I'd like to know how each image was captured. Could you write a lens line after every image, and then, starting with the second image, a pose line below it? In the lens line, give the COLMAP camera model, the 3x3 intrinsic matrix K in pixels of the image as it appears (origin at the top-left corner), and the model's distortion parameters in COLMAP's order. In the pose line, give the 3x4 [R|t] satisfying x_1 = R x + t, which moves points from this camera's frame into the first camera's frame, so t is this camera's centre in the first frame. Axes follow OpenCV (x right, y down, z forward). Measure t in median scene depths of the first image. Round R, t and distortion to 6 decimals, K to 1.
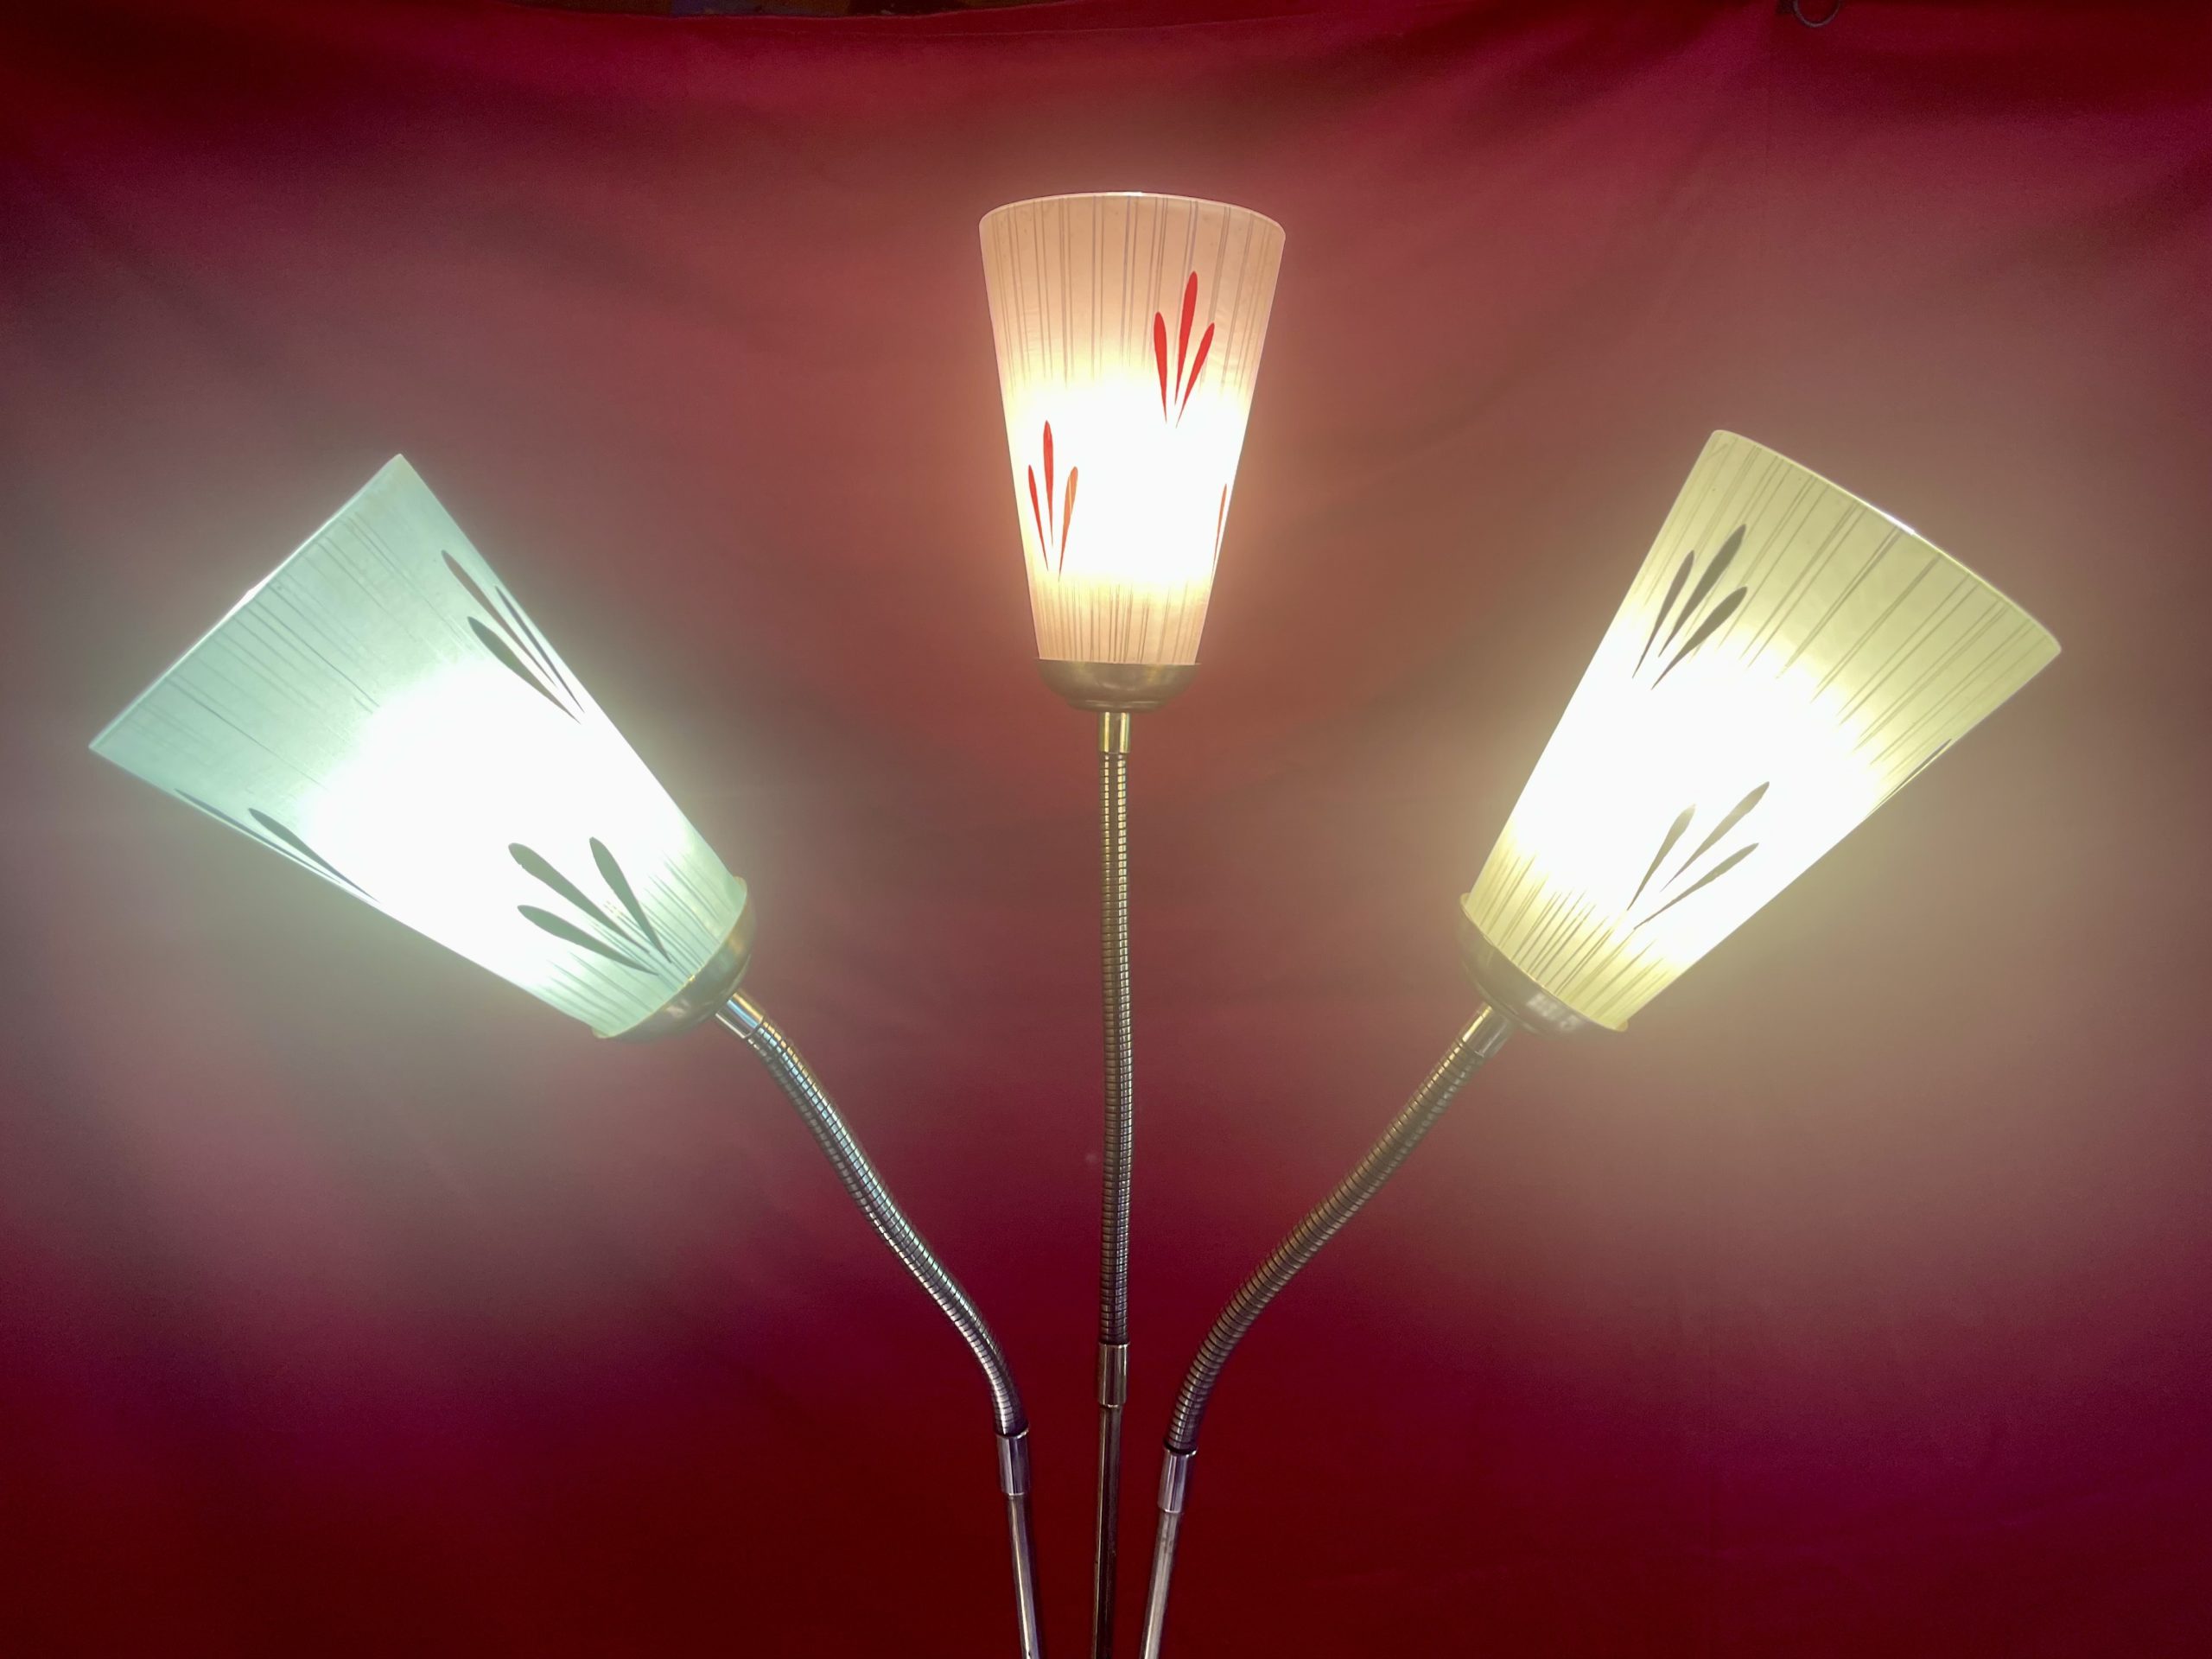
lens RADIAL K [[1617.4, 0, 1106.0], [0, 1617.4, 829.5], [0, 0, 1]] dist [0.003030, 0.001676]
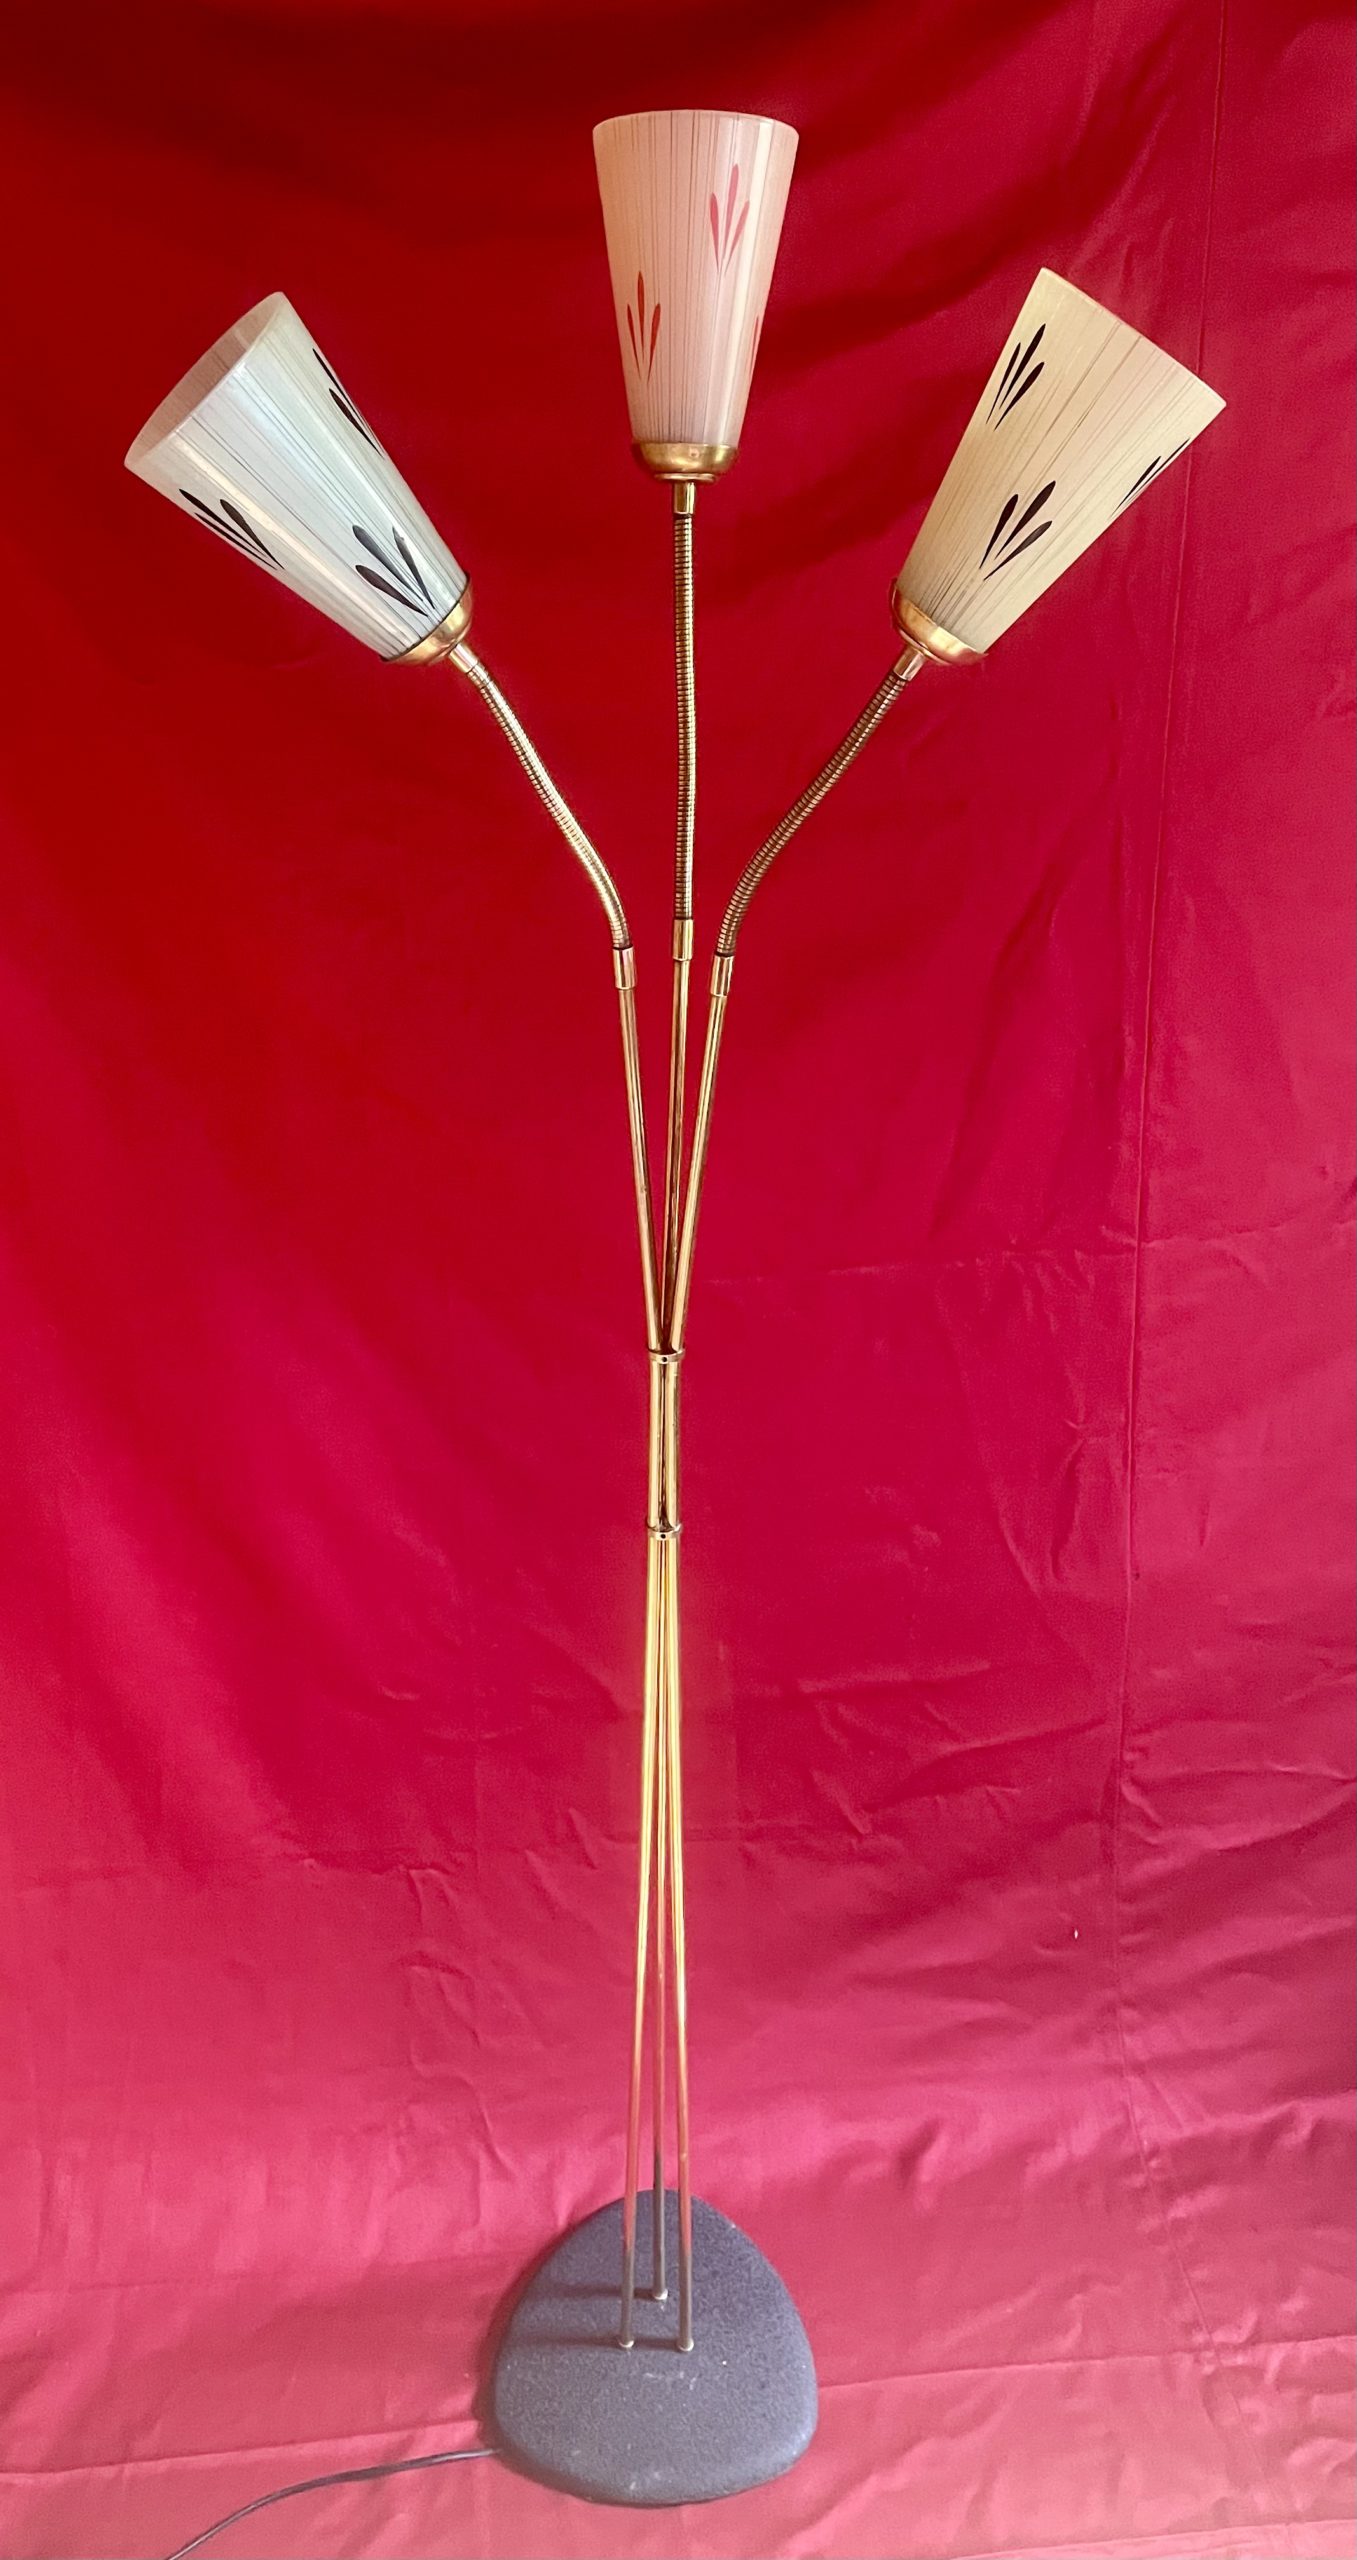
lens RADIAL K [[1905.5, 0, 635.1], [0, 1905.5, 1265.0], [0, 0, 1]] dist [0.007052, 0.004002]
pose [[0.999935, -0.006628, -0.009227, -0.030711], [0.008416, 0.977712, 0.209784, 0.287499], [0.007631, -0.209848, 0.977704, -0.967050]]
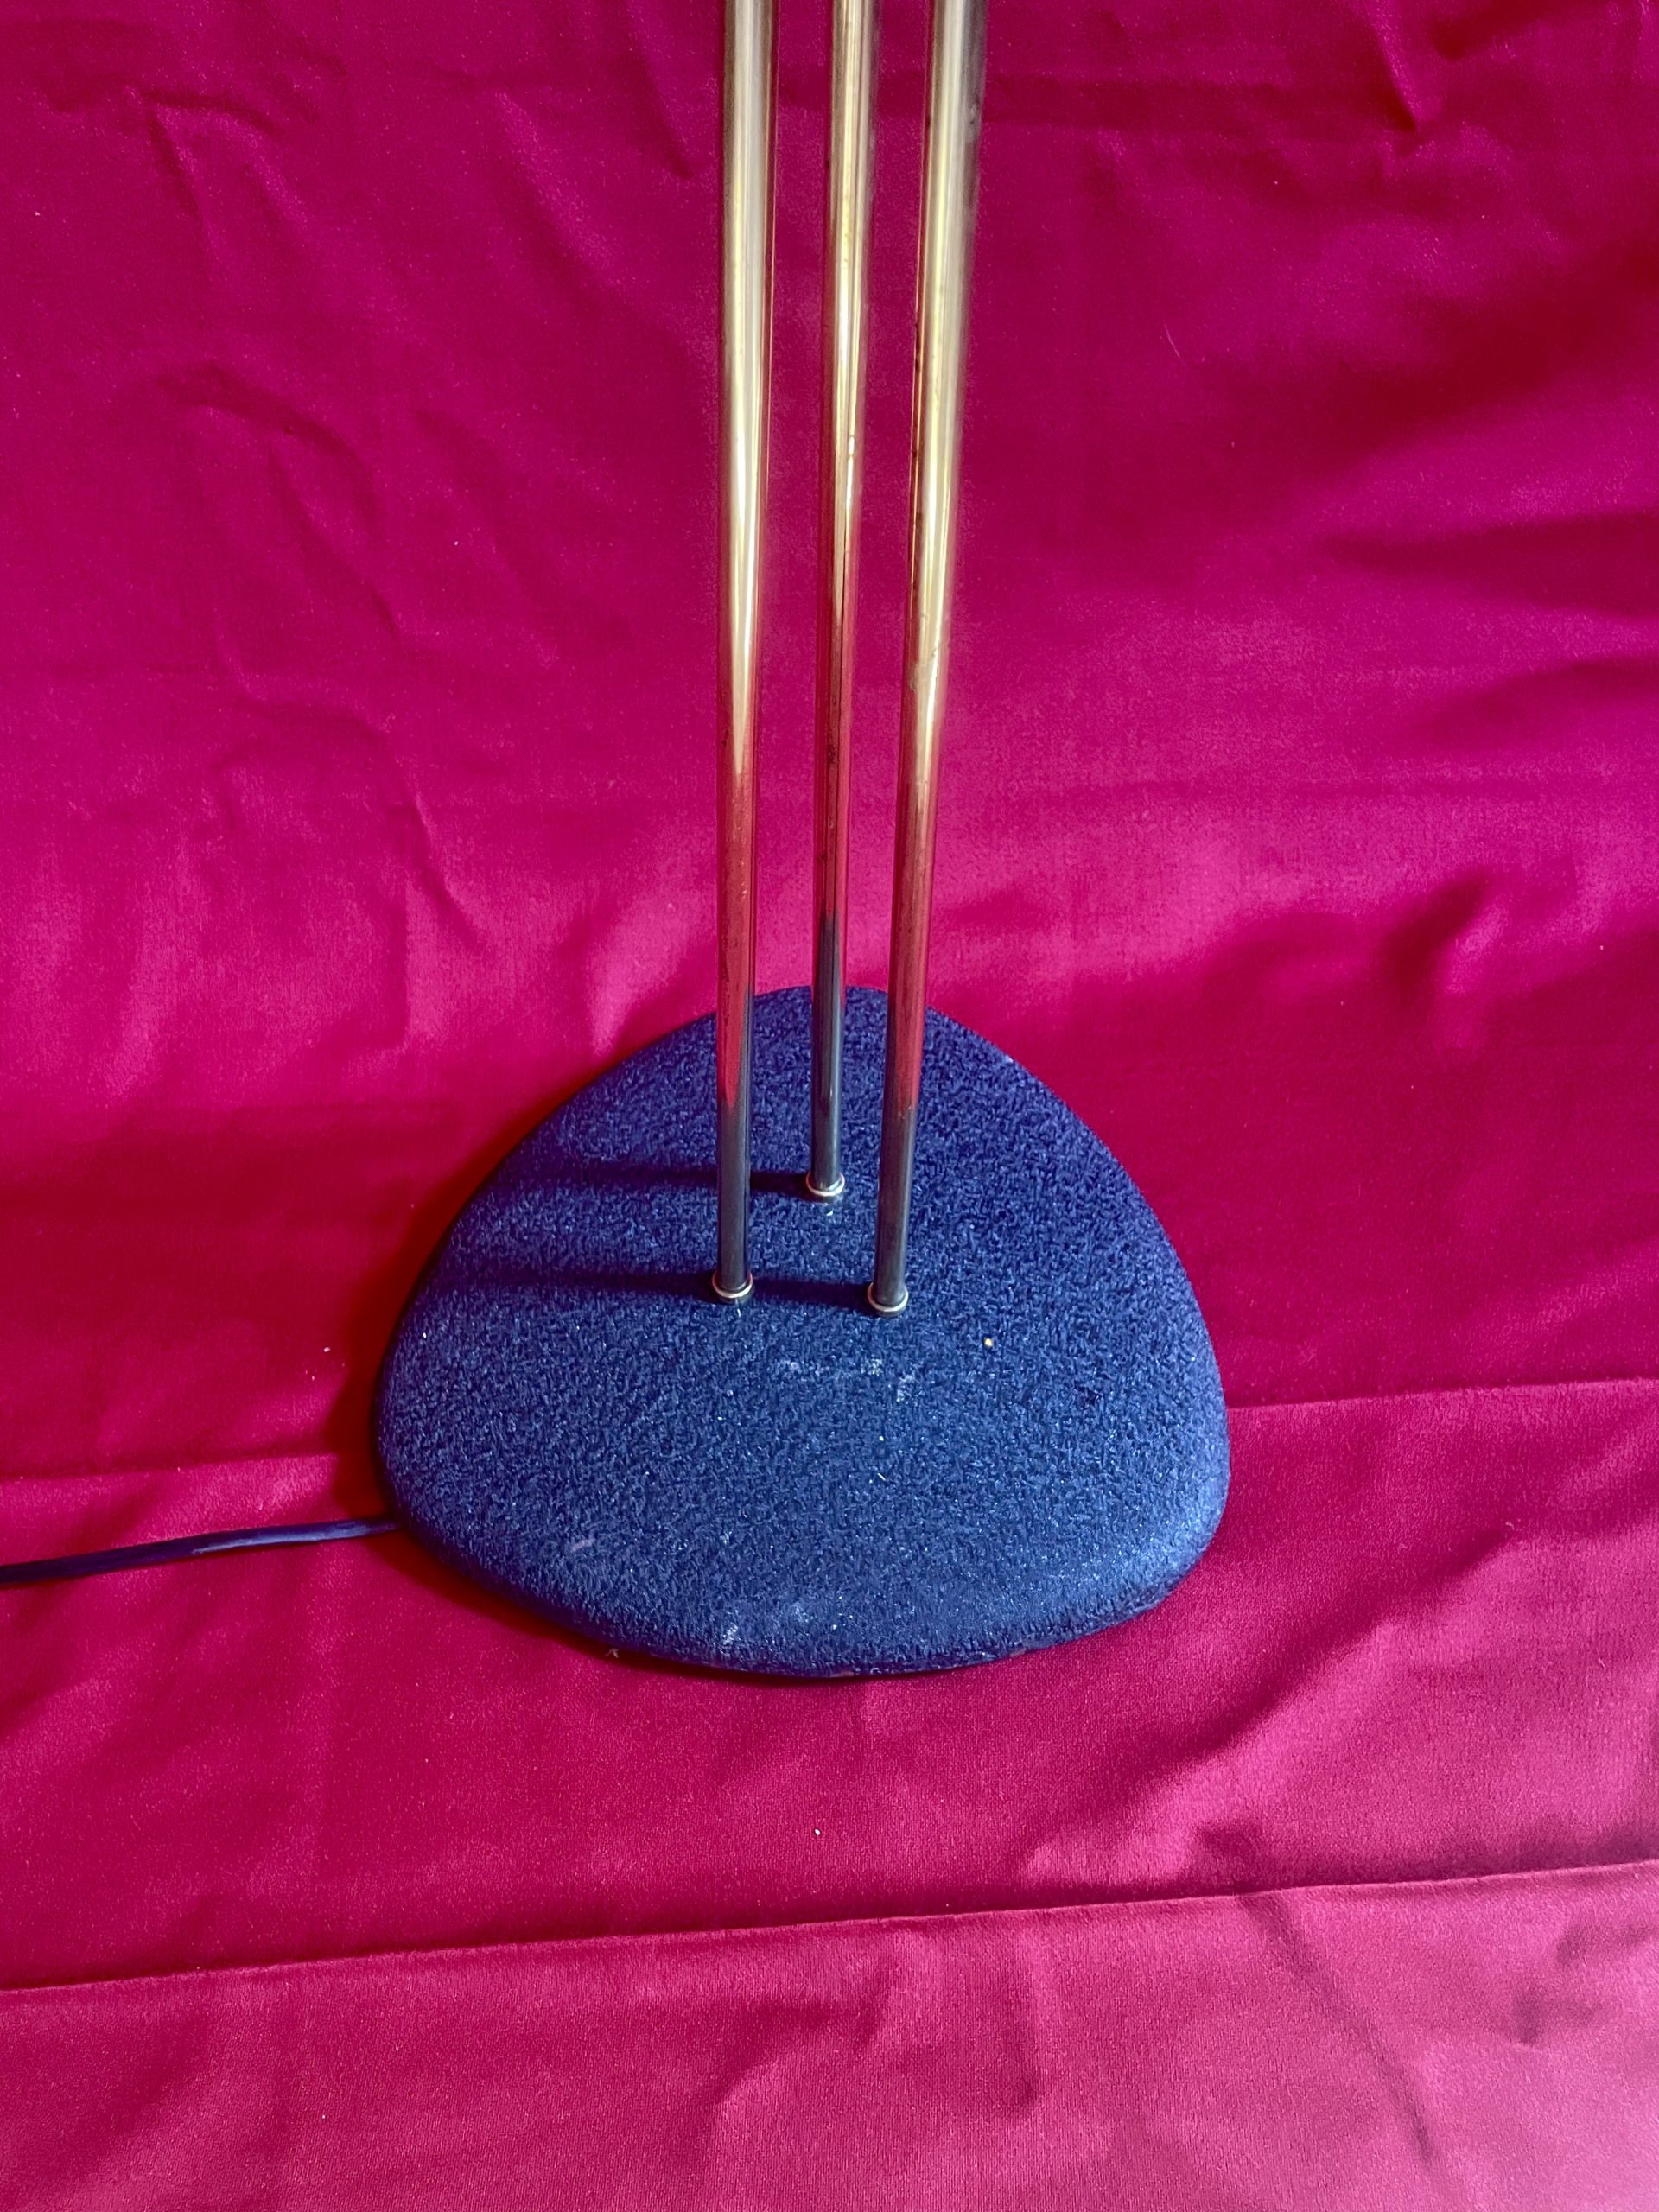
lens RADIAL K [[1671.2, 0, 829.5], [0, 1671.2, 1106.0], [0, 0, 1]] dist [0.104843, 0.001162]
pose [[0.999506, 0.031051, -0.004806, -0.023538], [-0.023152, 0.831235, 0.555438, 2.073854], [0.021242, -0.555053, 0.831544, 1.006225]]
